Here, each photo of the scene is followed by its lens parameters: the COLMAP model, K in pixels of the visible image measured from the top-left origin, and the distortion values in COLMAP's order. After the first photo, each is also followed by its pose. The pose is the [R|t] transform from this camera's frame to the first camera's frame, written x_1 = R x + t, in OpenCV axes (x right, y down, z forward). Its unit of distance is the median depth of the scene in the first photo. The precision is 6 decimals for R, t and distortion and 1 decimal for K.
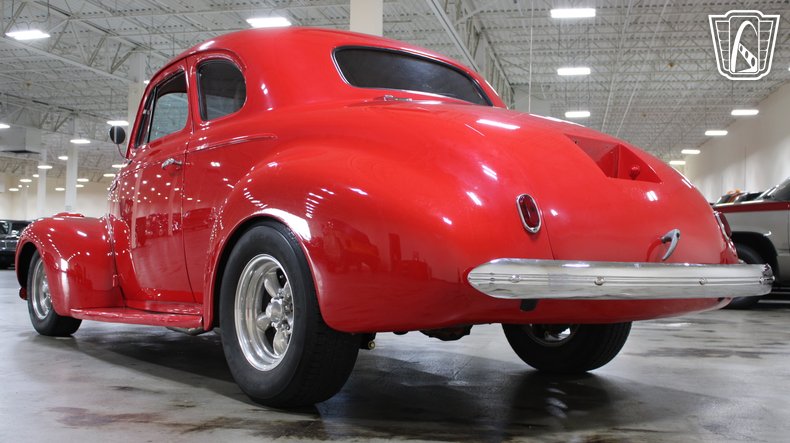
lens RADIAL K [[887.6, 0, 393.4], [0, 887.6, 231.1], [0, 0, 1]] dist [-0.049977, 0.006441]
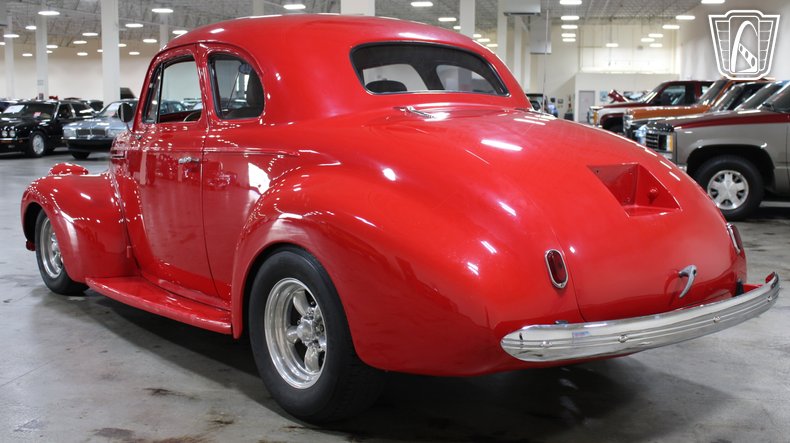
lens RADIAL K [[905.7, 0, 395.0], [0, 905.7, 221.5], [0, 0, 1]] dist [-0.019857, -0.016909]
pose [[0.999607, -0.014415, 0.024024, -0.047085], [0.010302, 0.986530, 0.163253, -0.189368], [-0.026054, -0.162942, 0.986292, -0.030412]]
